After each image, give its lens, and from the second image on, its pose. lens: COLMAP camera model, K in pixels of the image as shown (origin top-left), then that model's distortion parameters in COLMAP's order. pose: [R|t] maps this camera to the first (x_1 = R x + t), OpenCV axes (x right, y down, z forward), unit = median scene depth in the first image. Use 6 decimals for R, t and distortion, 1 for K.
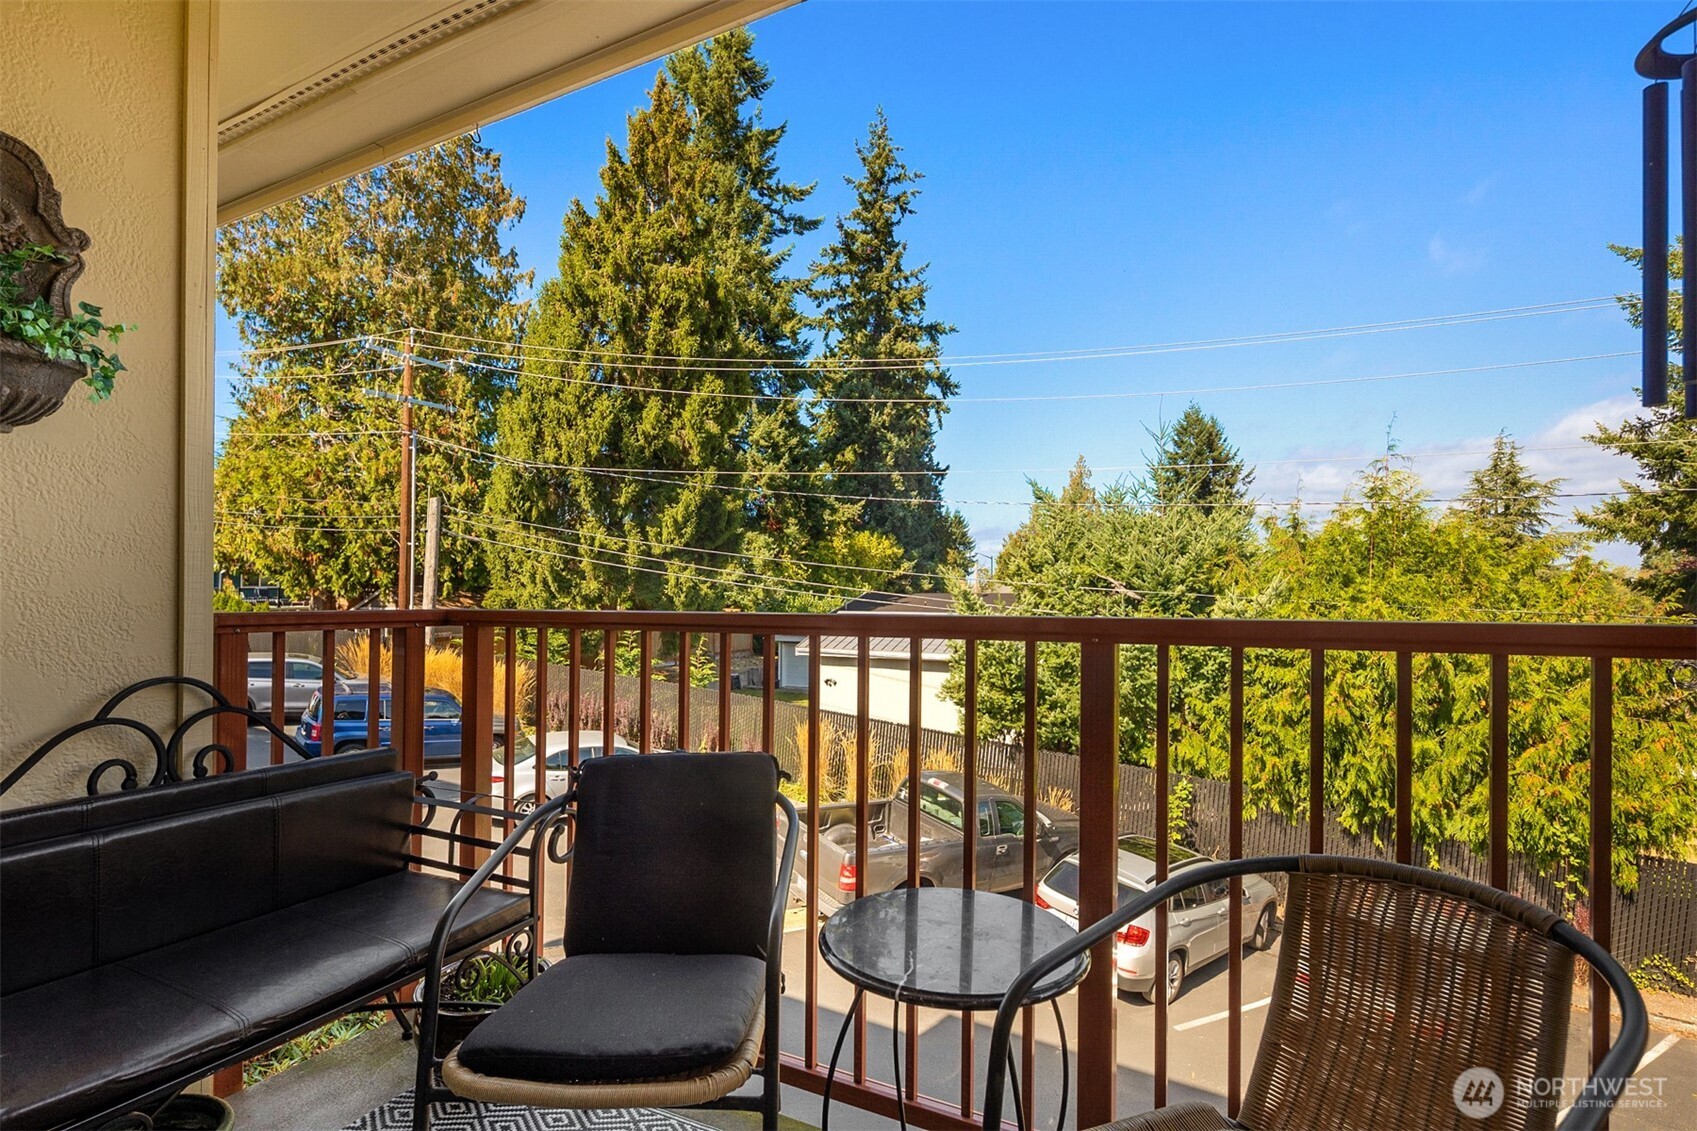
lens RADIAL K [[830.0, 0, 837.4], [0, 830.0, 591.0], [0, 0, 1]] dist [0.011668, -0.005585]
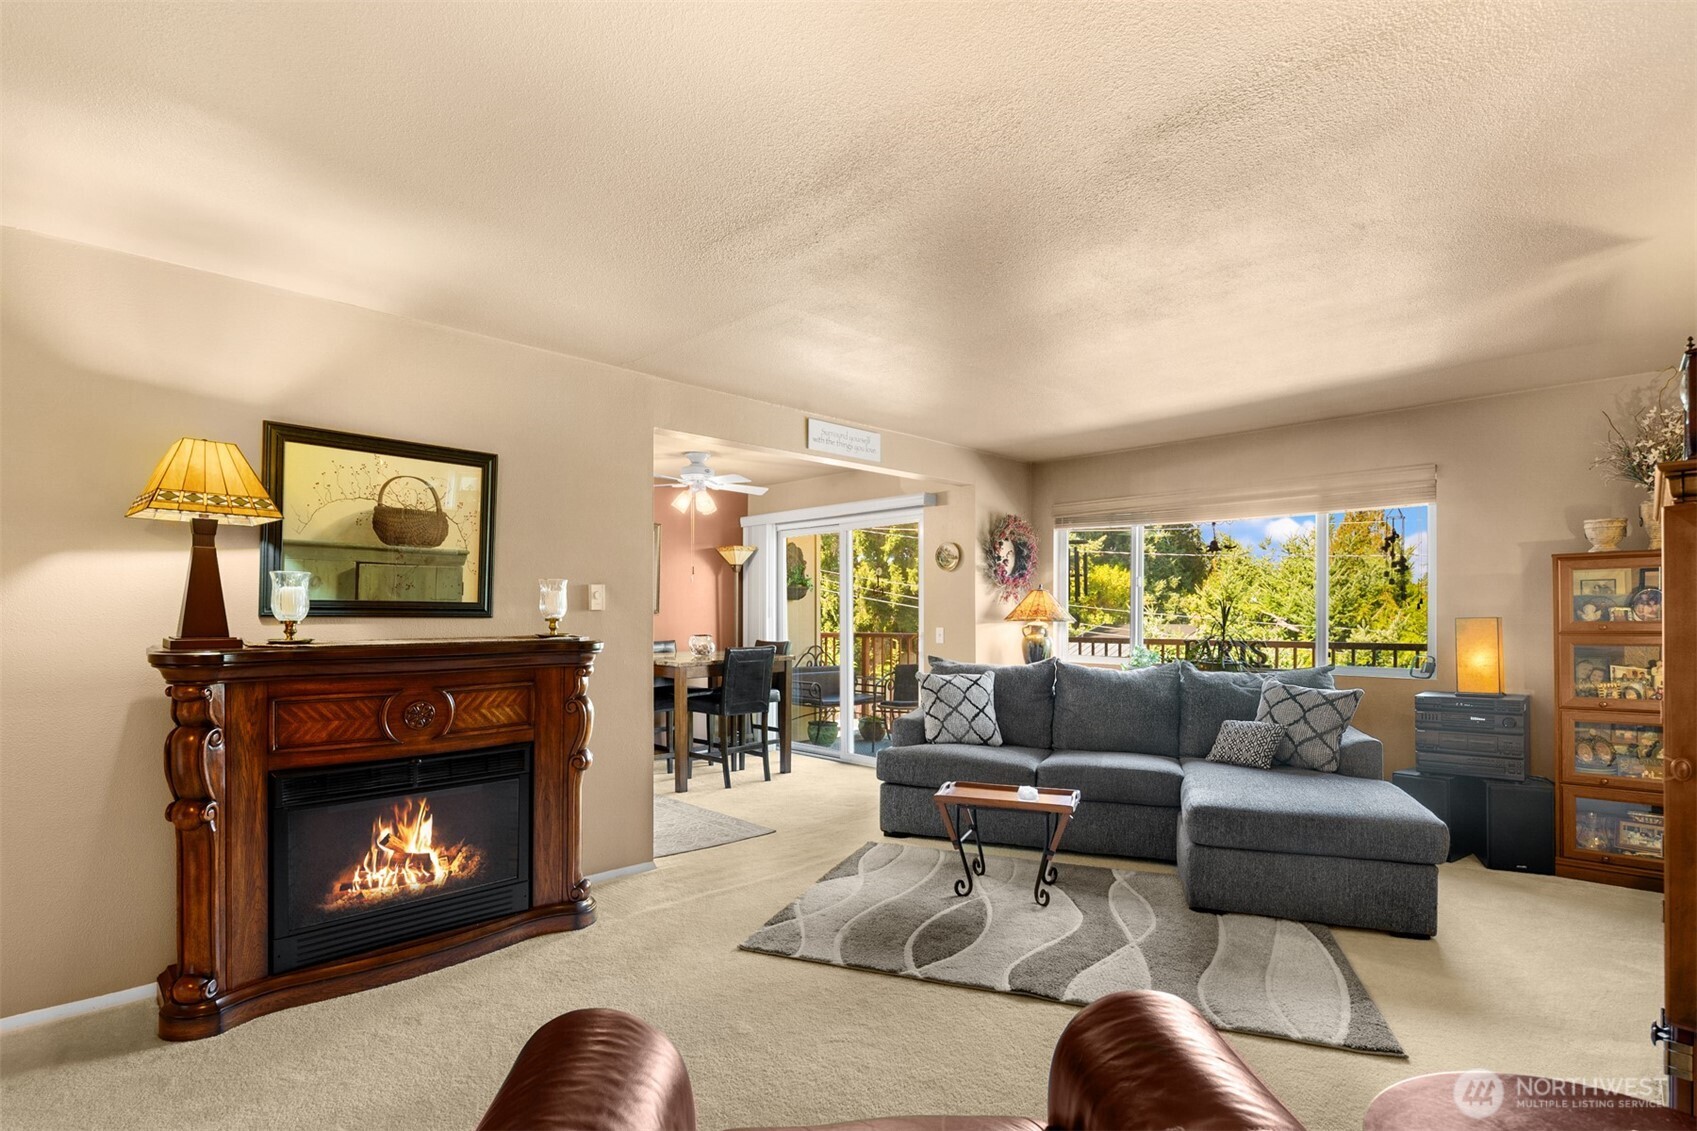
lens RADIAL K [[830.0, 0, 845.8], [0, 830.0, 613.5], [0, 0, 1]] dist [0.011668, -0.005585]
pose [[0.956520, 0.003895, -0.291641, 0.042751], [-0.005847, 0.999966, -0.005822, -0.003181], [0.291609, 0.007274, 0.956510, -0.196537]]
